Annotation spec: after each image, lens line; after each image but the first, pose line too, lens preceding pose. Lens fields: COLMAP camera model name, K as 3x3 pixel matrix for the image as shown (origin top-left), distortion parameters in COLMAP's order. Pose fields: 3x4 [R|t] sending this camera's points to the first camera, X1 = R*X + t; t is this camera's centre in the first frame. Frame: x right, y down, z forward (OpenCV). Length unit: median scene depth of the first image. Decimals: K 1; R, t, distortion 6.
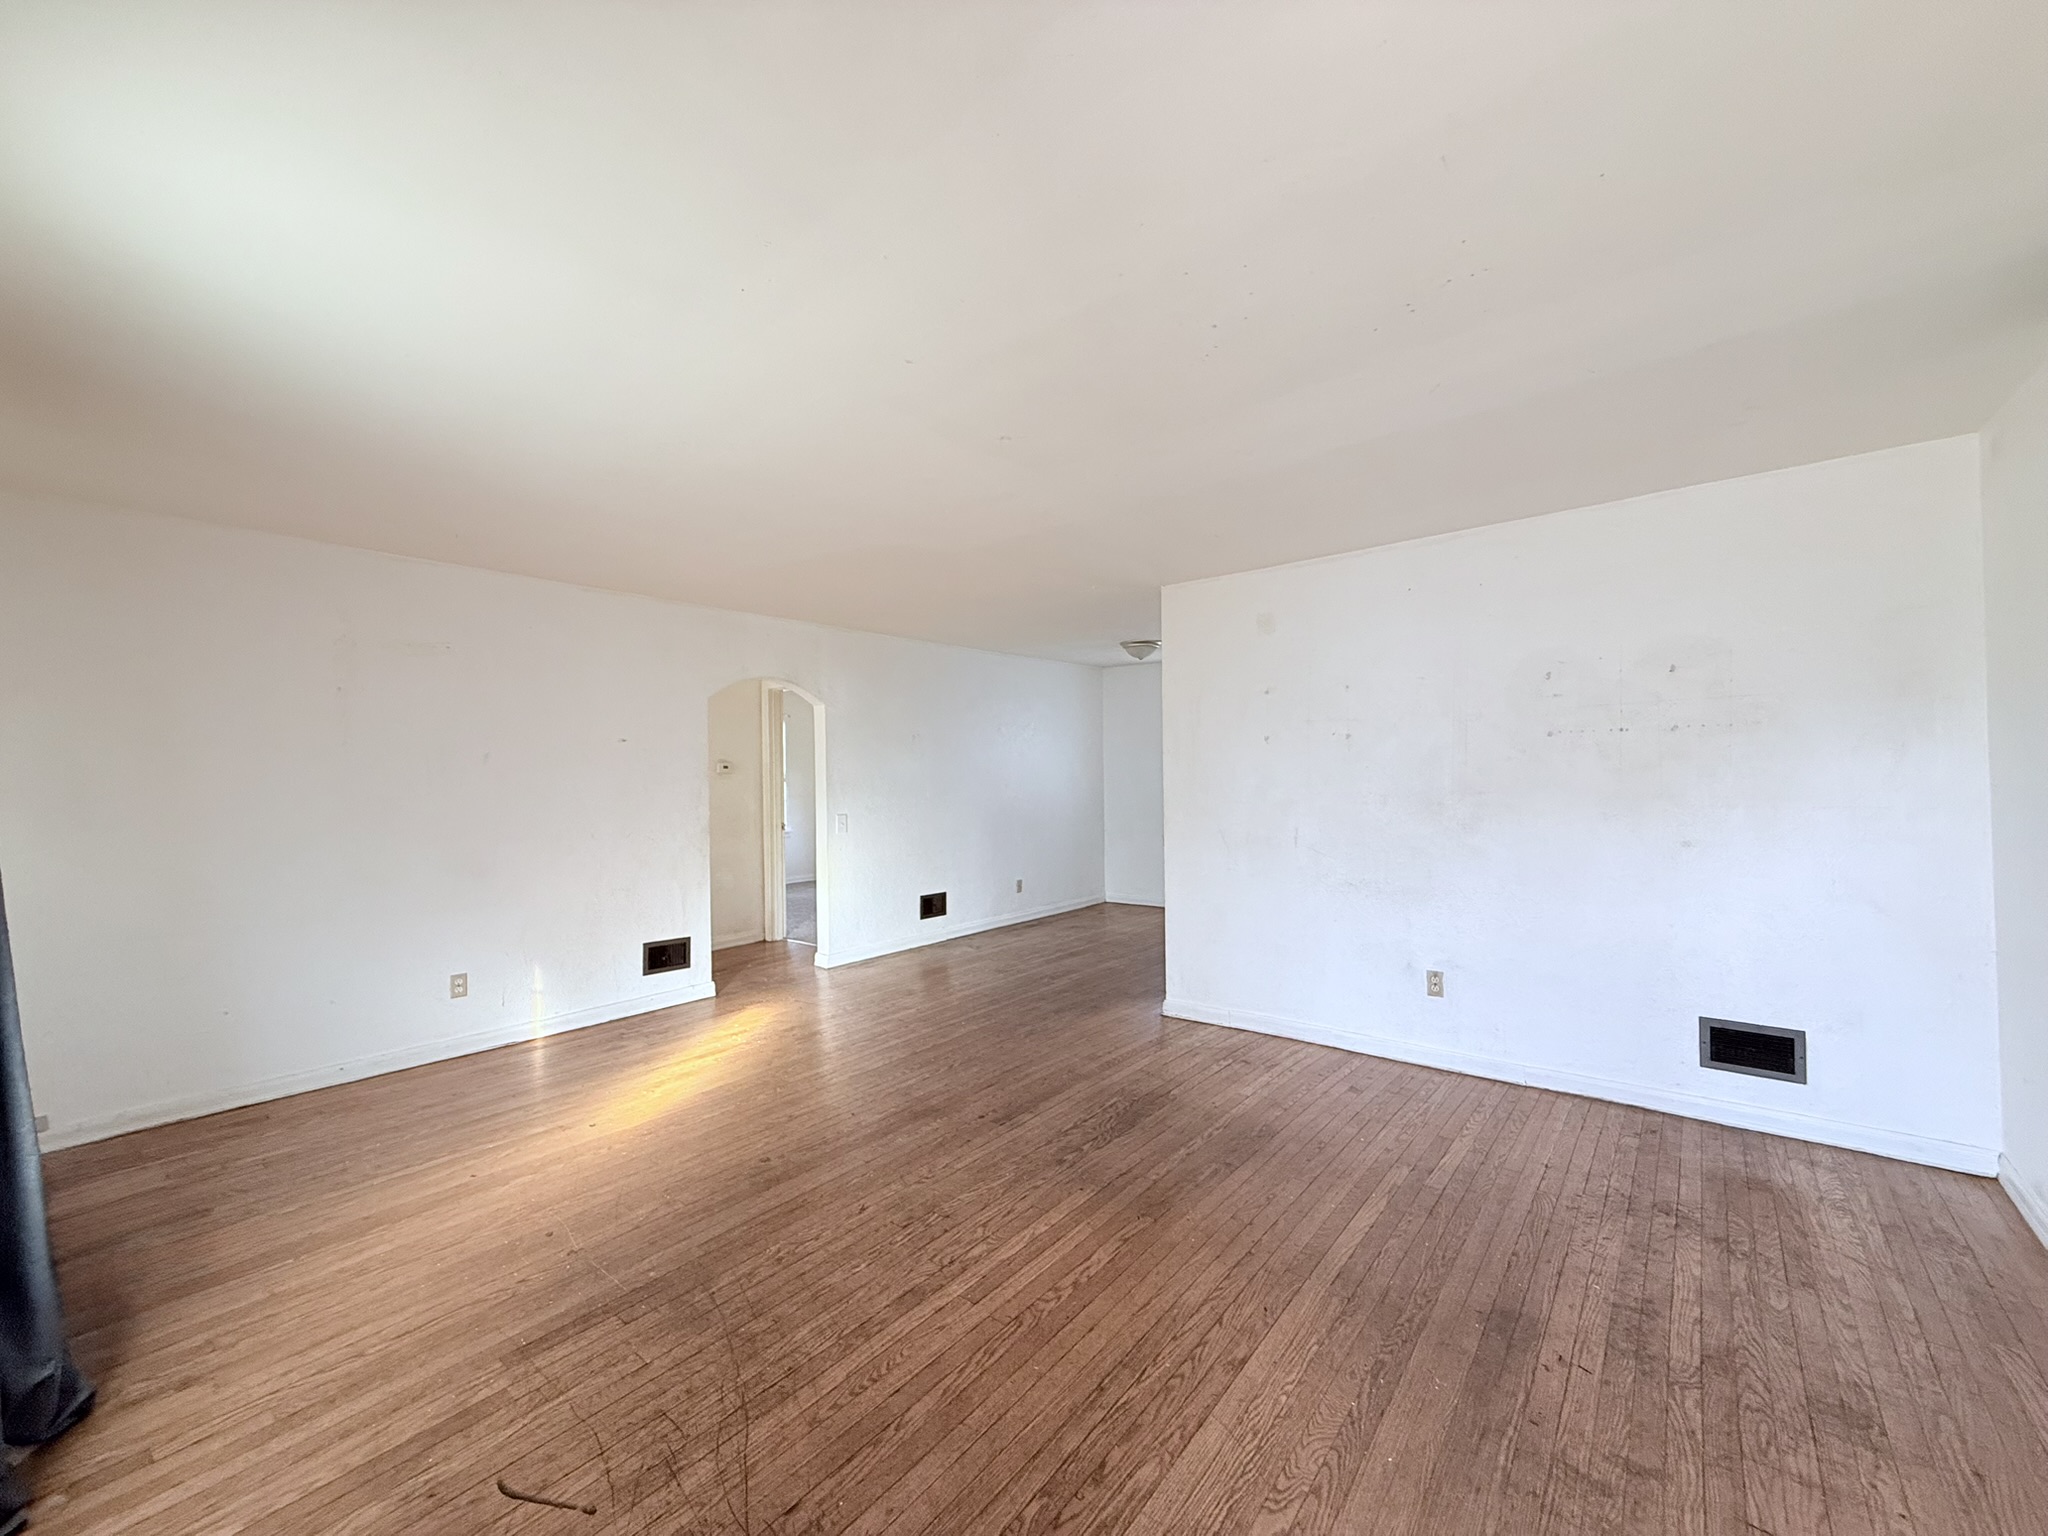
lens RADIAL K [[810.6, 0, 1024.0], [0, 810.6, 768.0], [0, 0, 1]] dist [-0.000700, -0.000120]
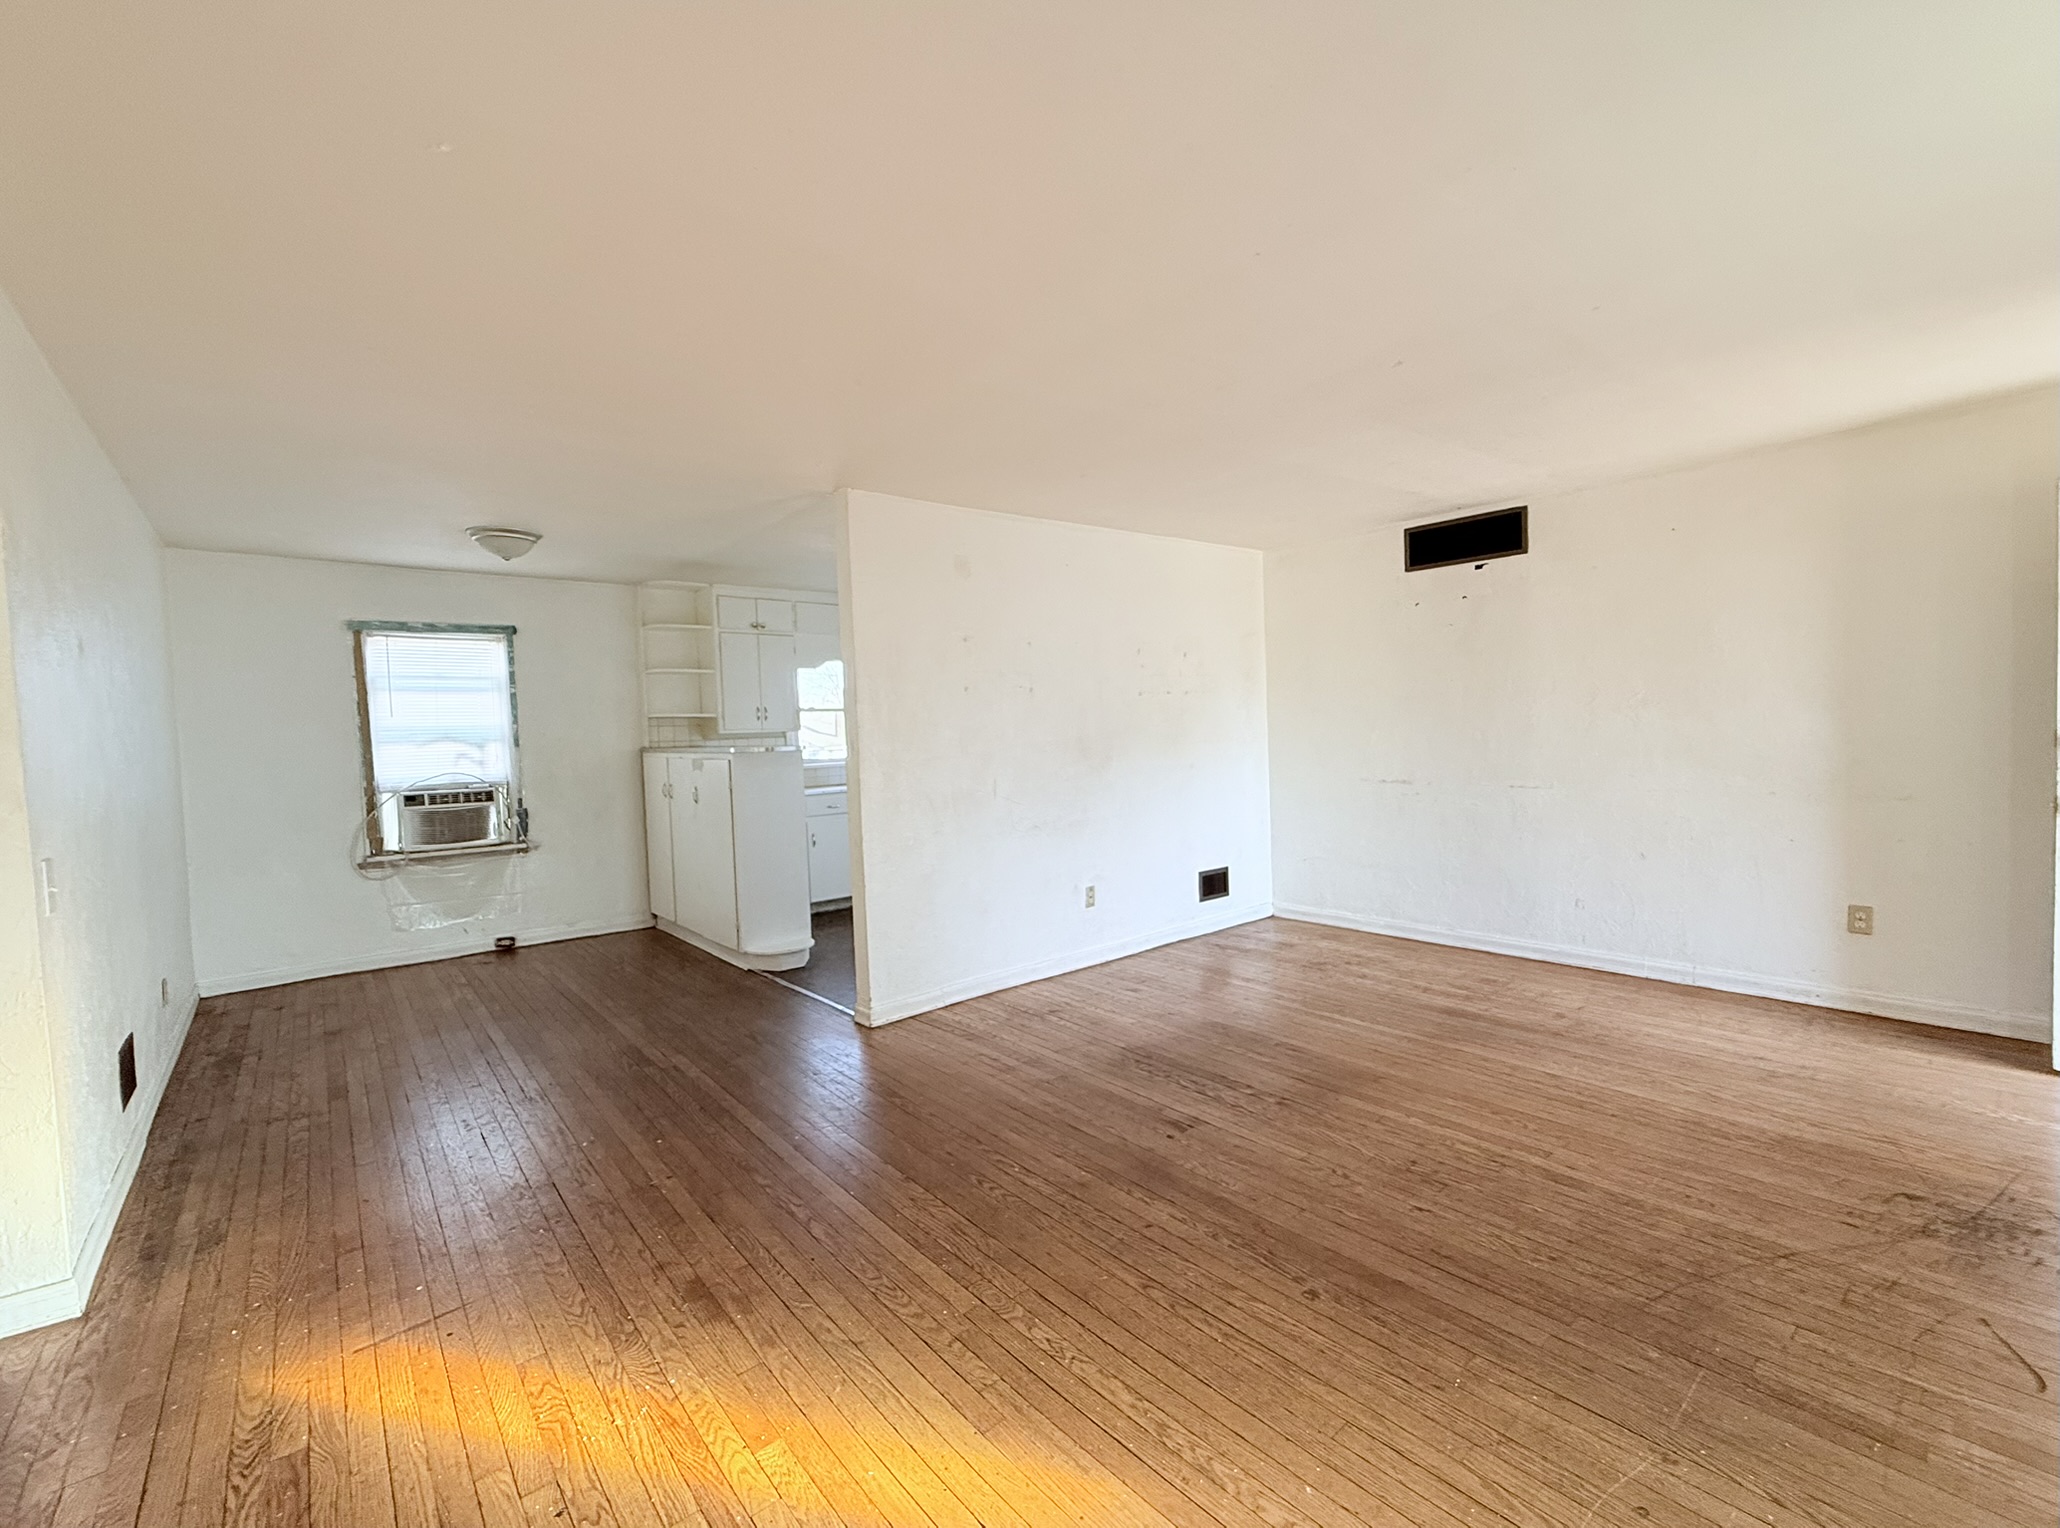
lens RADIAL K [[881.4, 0, 1023.4], [0, 881.4, 771.8], [0, 0, 1]] dist [-0.001908, 0.000051]
pose [[0.195872, -0.040381, 0.979798, -1.164863], [0.028489, 0.998964, 0.035476, 0.043308], [-0.980216, 0.020965, 0.196820, 1.217228]]
